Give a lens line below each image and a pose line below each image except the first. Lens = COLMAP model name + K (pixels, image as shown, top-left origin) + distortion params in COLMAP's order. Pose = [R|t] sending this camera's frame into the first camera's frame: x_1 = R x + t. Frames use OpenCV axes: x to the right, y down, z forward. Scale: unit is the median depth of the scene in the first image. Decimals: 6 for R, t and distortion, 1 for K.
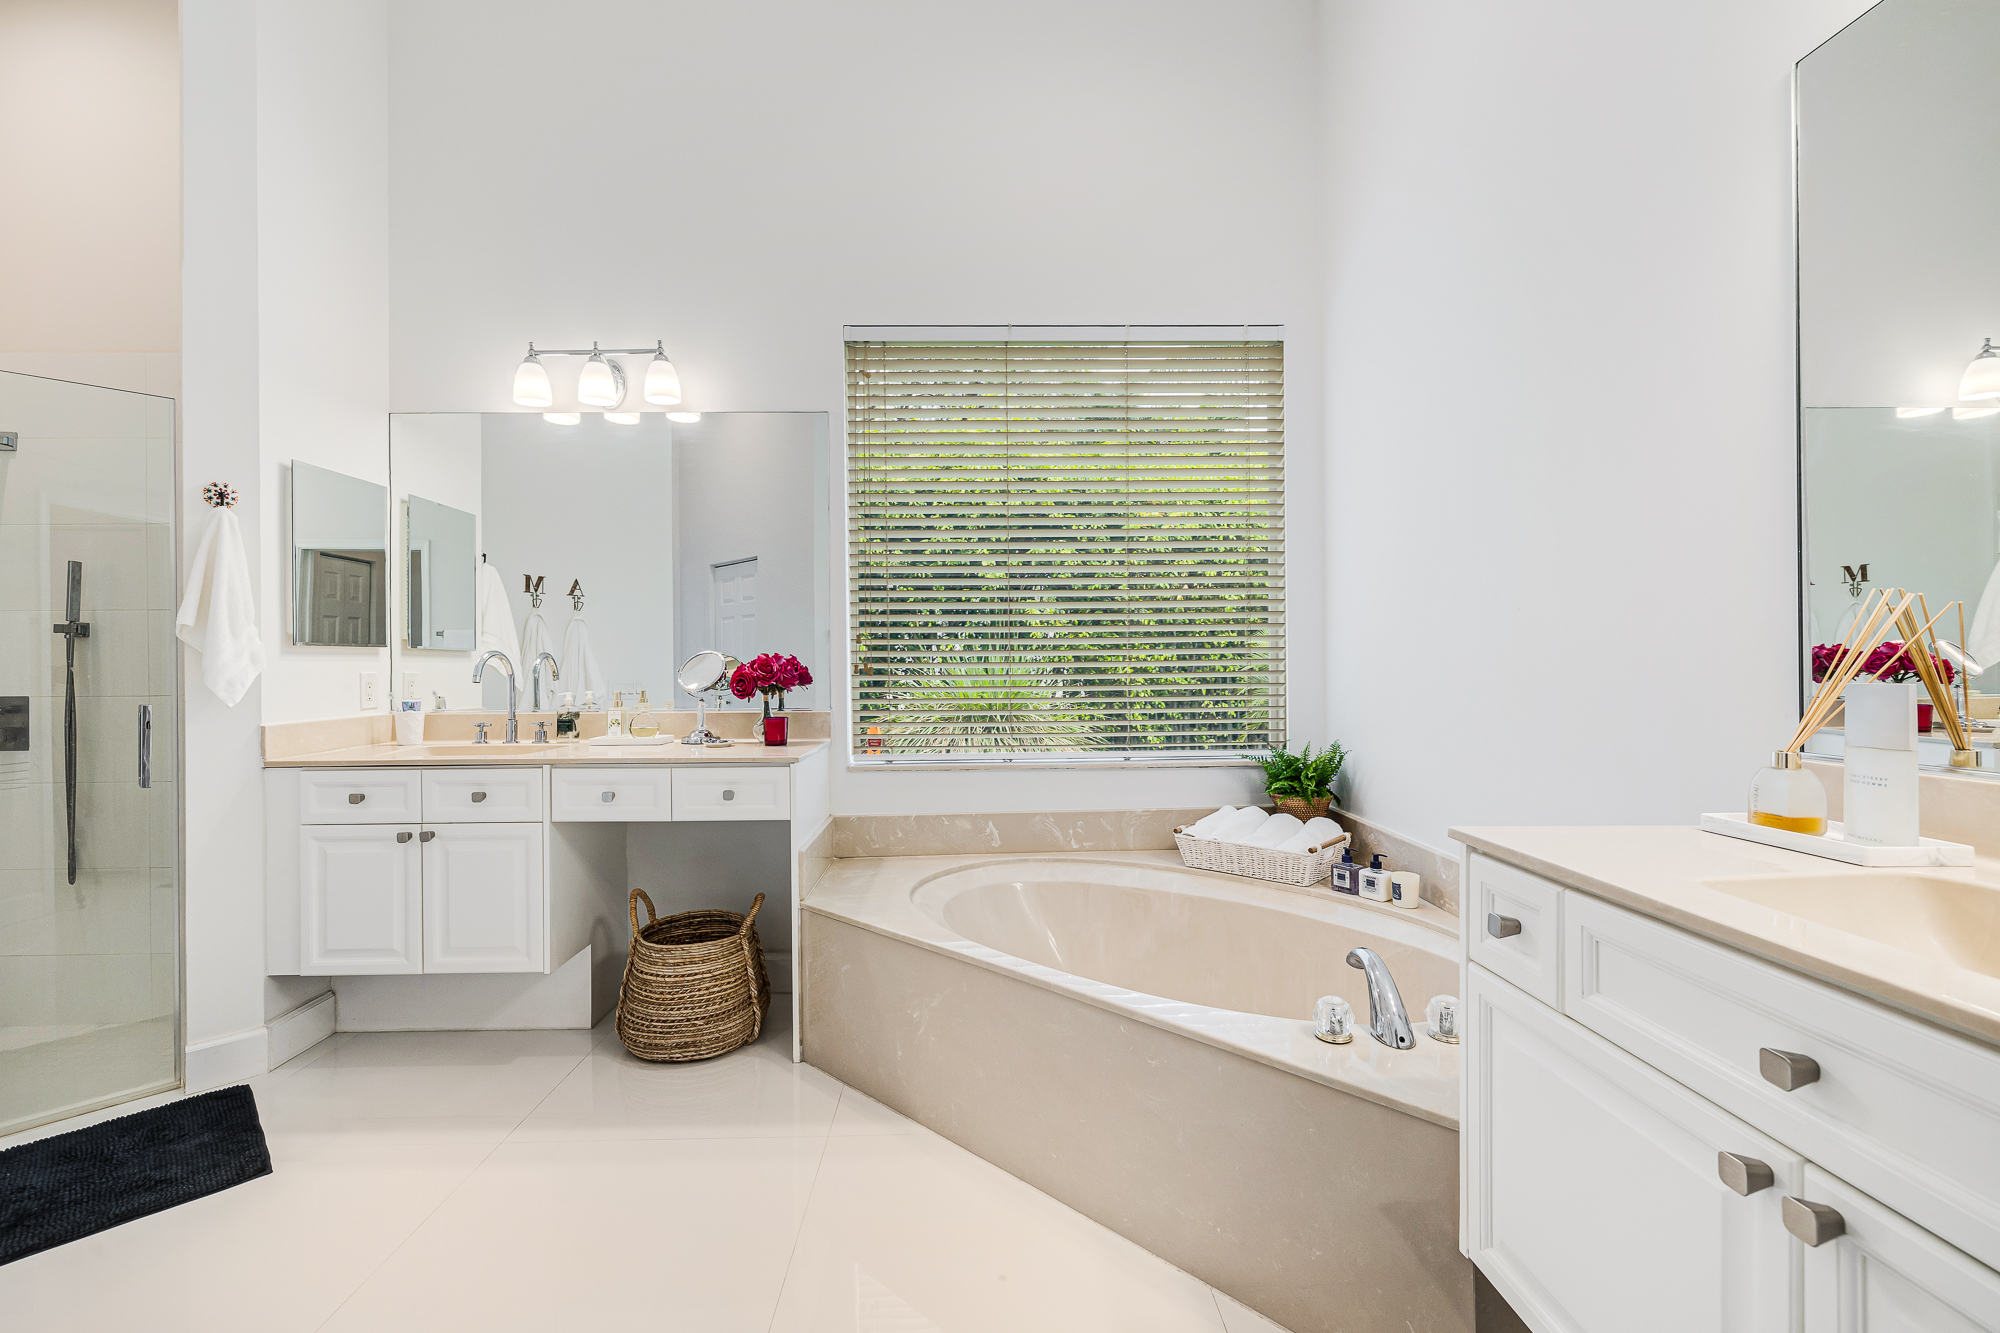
lens RADIAL K [[865.1, 0, 1010.0], [0, 865.1, 662.3], [0, 0, 1]] dist [0.001115, 0.000104]
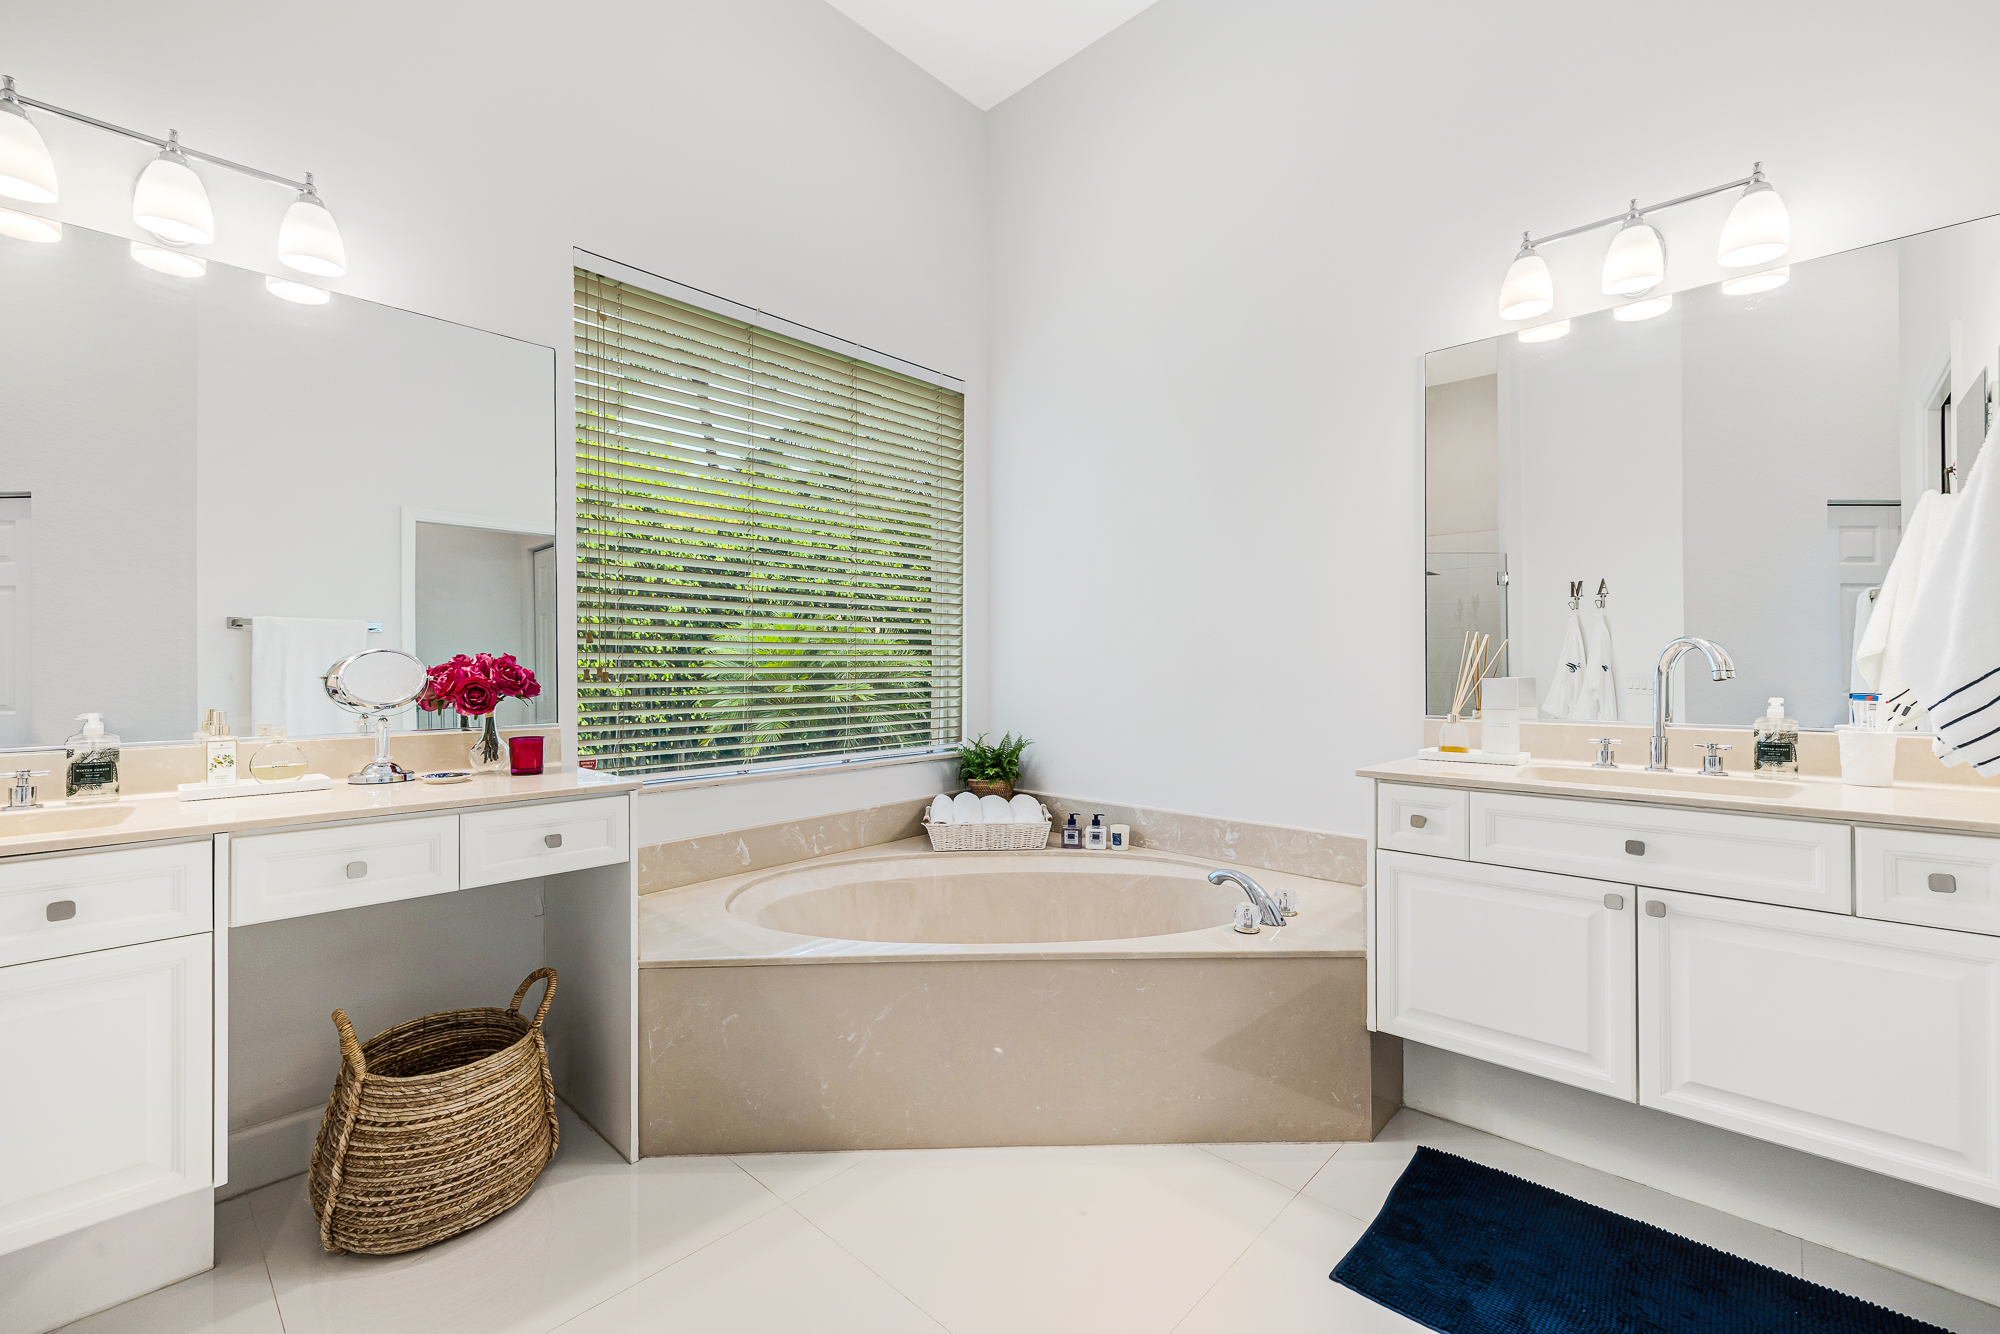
lens RADIAL K [[851.9, 0, 987.3], [0, 851.9, 667.1], [0, 0, 1]] dist [0.003450, 0.000774]
pose [[0.696010, 0.005082, 0.718014, -0.522074], [-0.001807, 0.999984, -0.005327, 0.004946], [-0.718030, 0.002410, 0.696008, 0.185697]]
